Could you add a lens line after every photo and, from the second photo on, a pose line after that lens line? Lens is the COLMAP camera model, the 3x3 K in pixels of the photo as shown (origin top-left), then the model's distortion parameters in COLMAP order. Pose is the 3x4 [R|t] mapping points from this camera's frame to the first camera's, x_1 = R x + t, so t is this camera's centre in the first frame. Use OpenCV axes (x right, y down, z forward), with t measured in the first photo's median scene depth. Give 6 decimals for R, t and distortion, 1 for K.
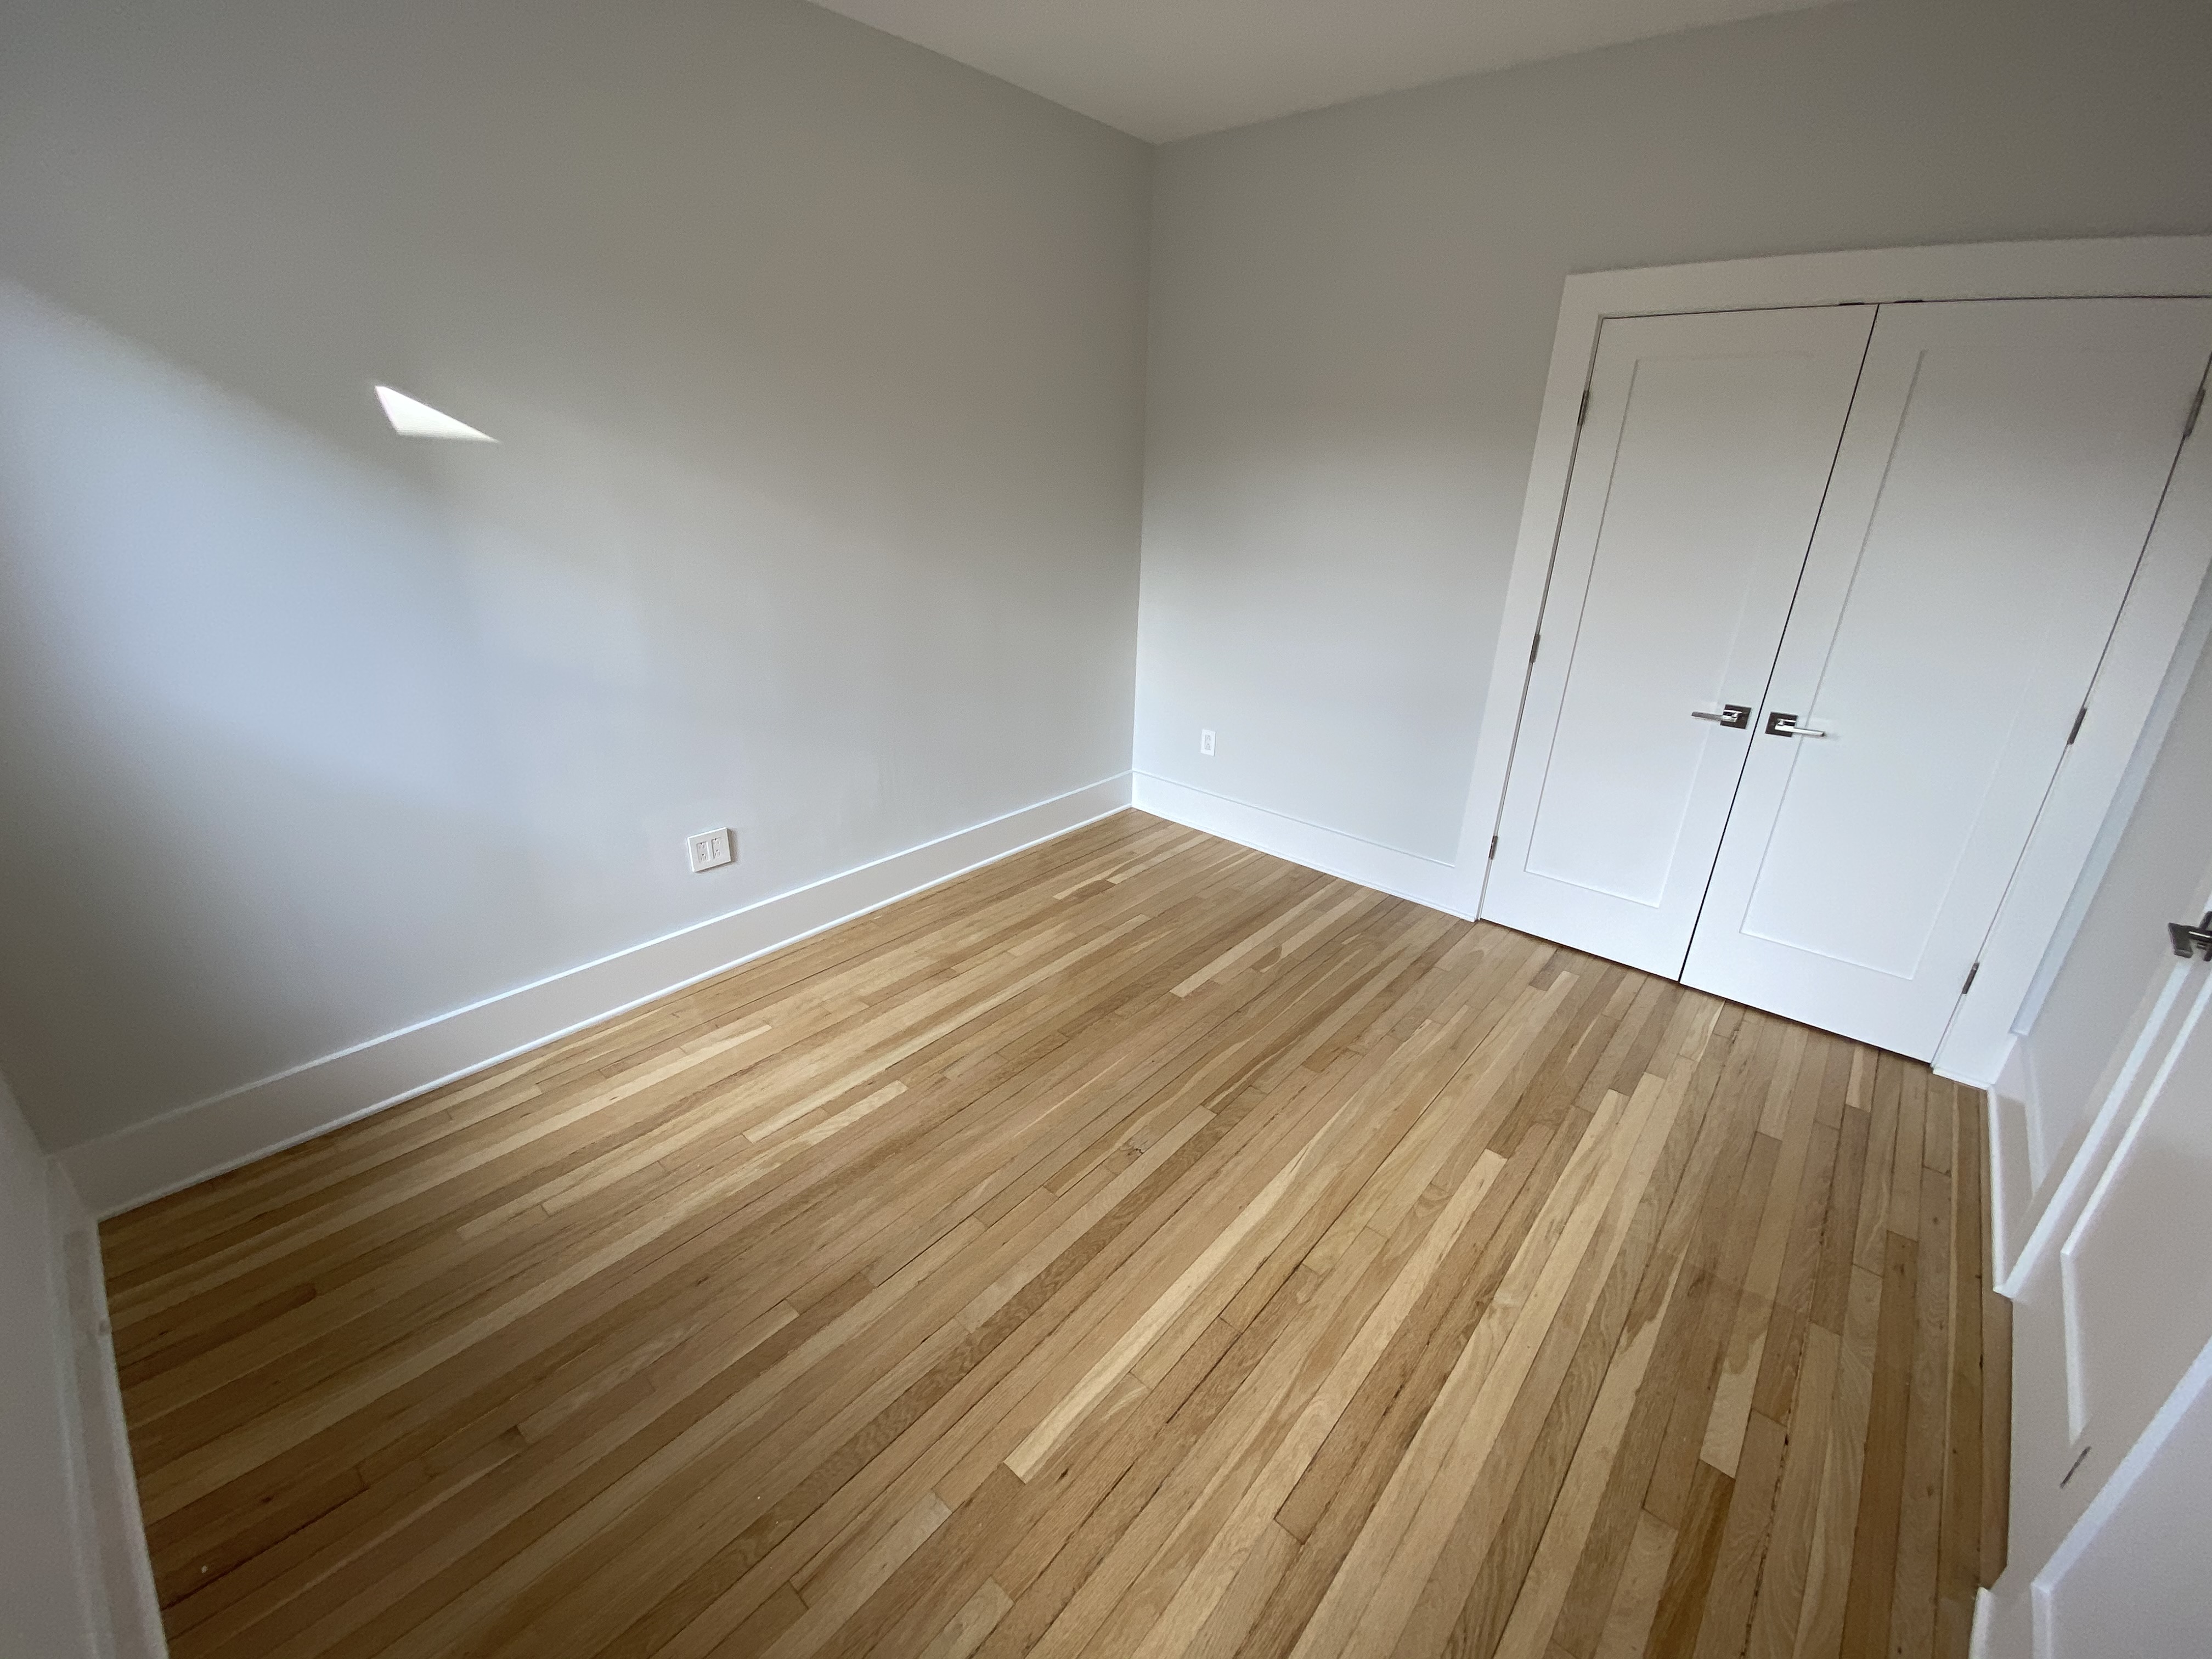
lens RADIAL K [[893.7, 0, 1109.8], [0, 893.7, 811.0], [0, 0, 1]] dist [0.023790, -0.018637]
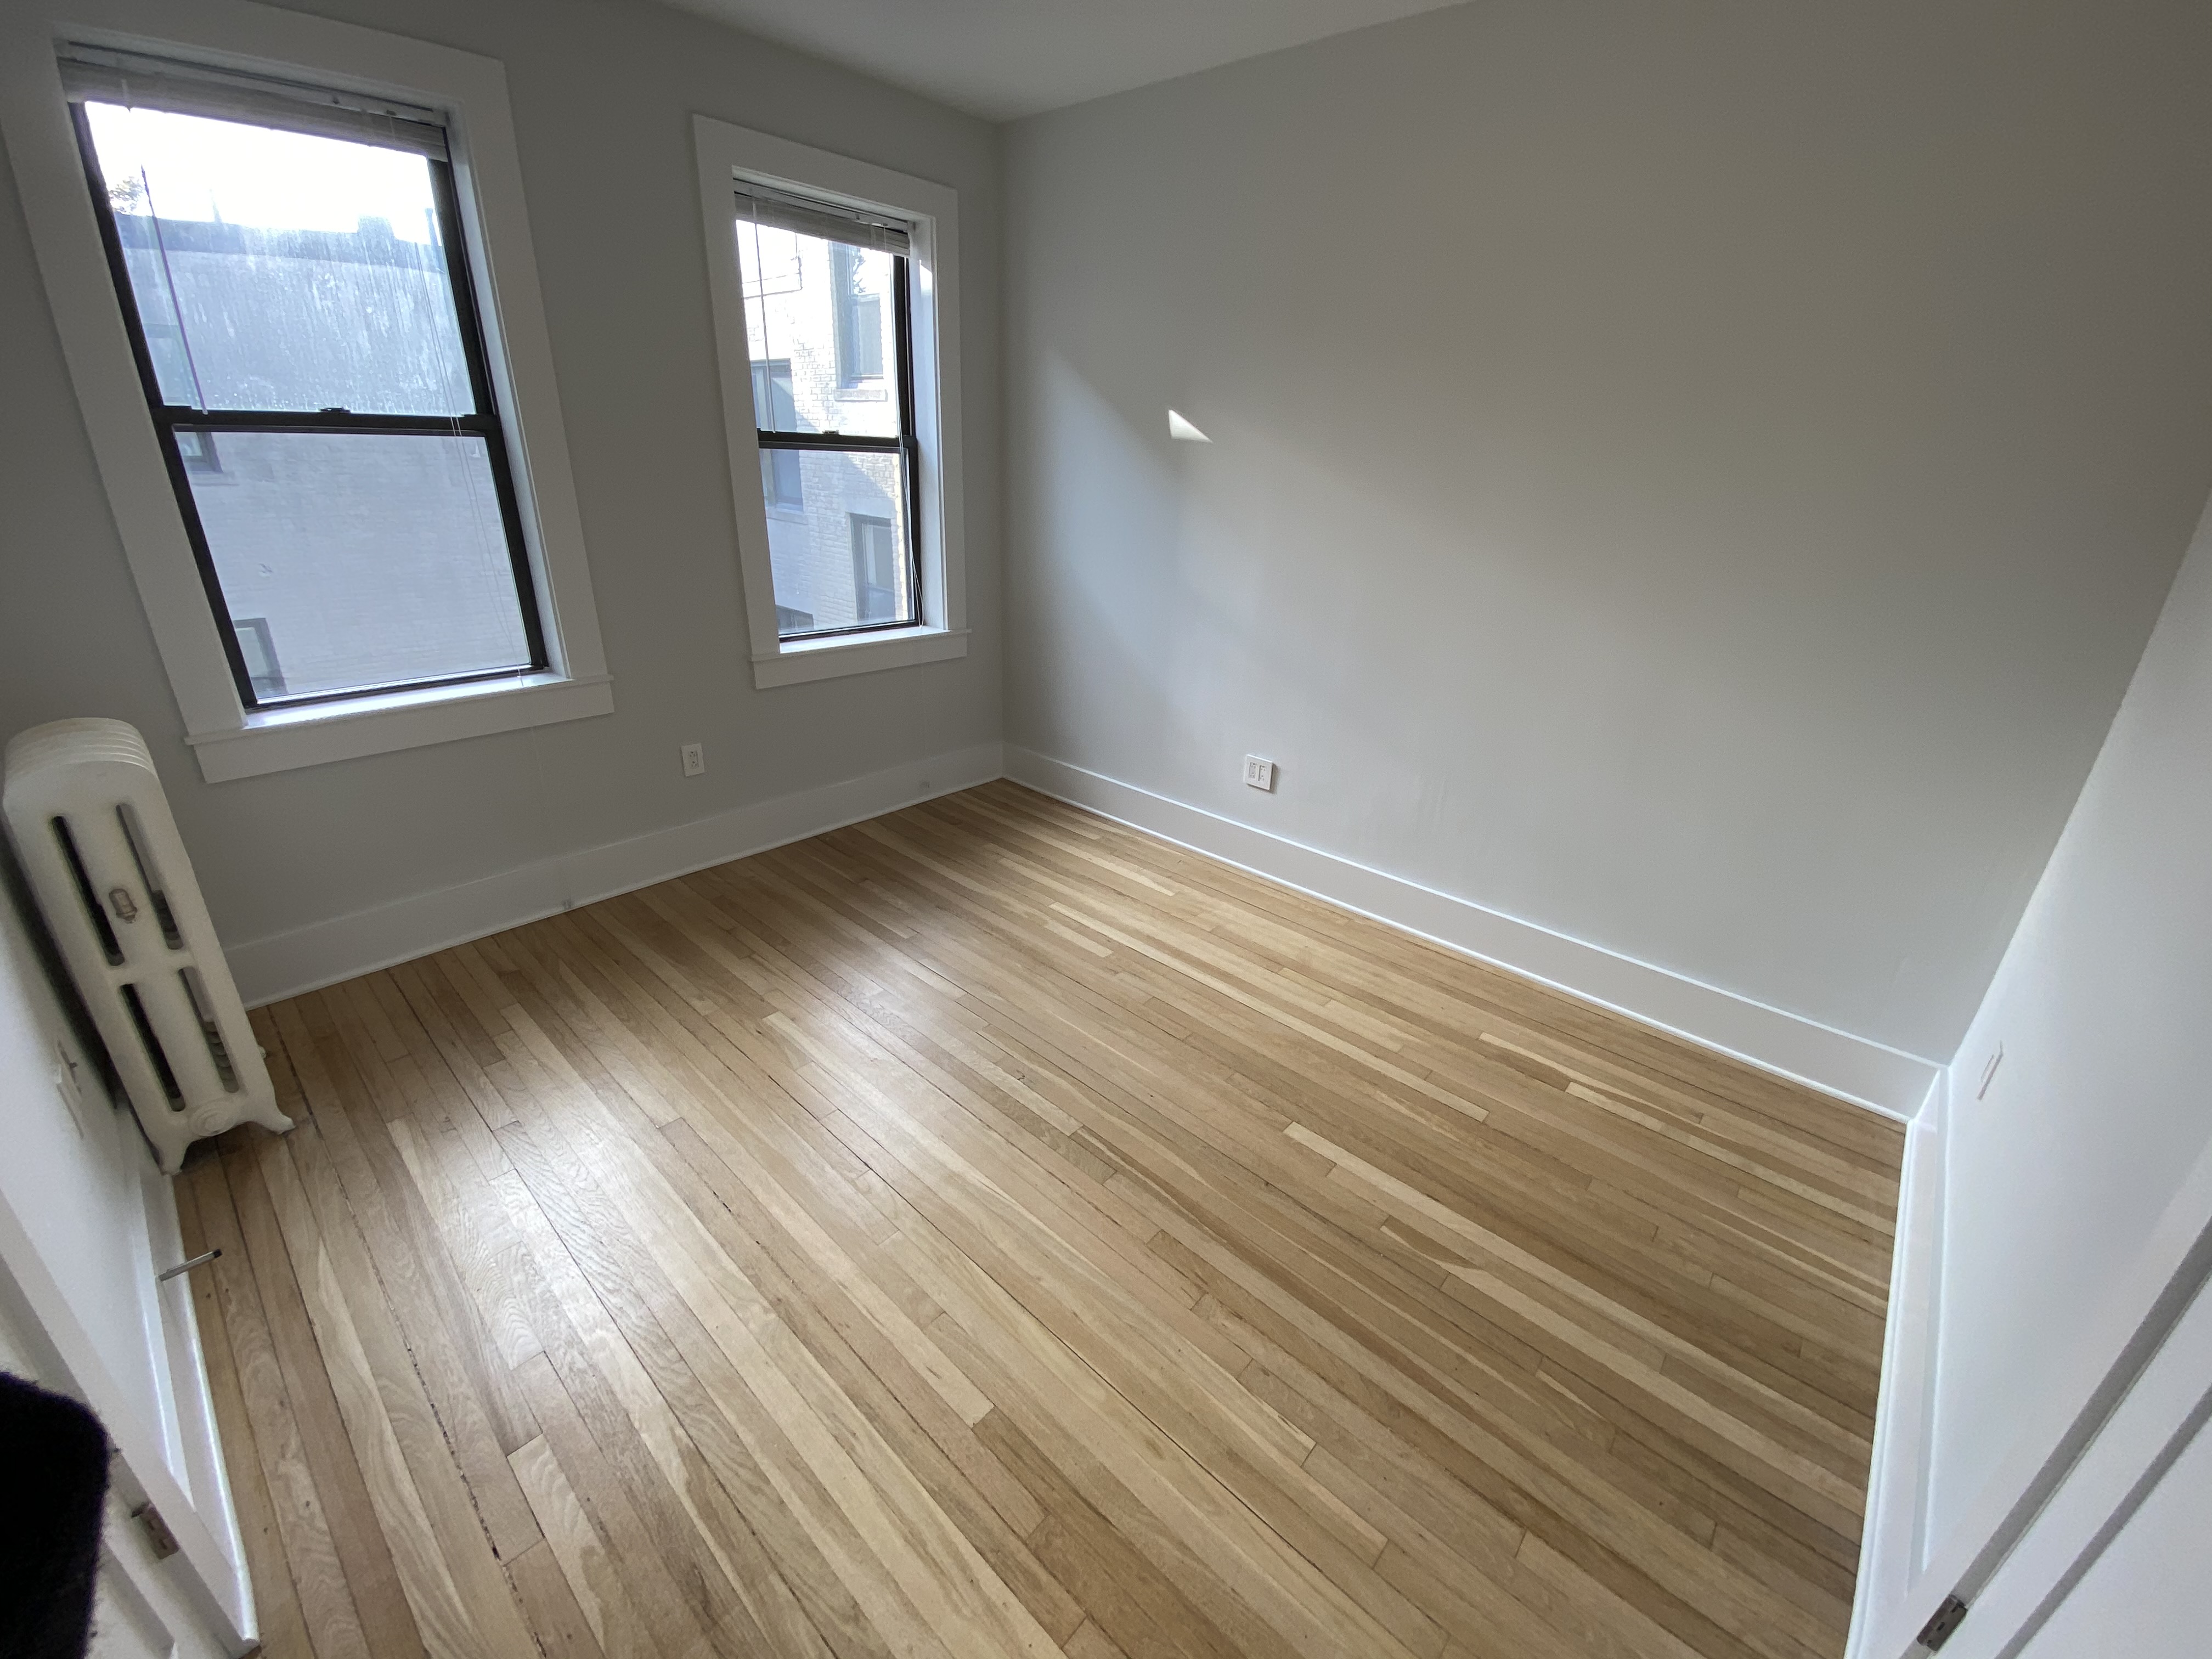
lens RADIAL K [[893.7, 0, 1097.6], [0, 893.7, 822.2], [0, 0, 1]] dist [0.023790, -0.018637]
pose [[-0.019135, 0.365158, -0.930749, 0.916889], [-0.406659, 0.847596, 0.340895, -0.285329], [0.913380, 0.385020, 0.132276, 0.818969]]
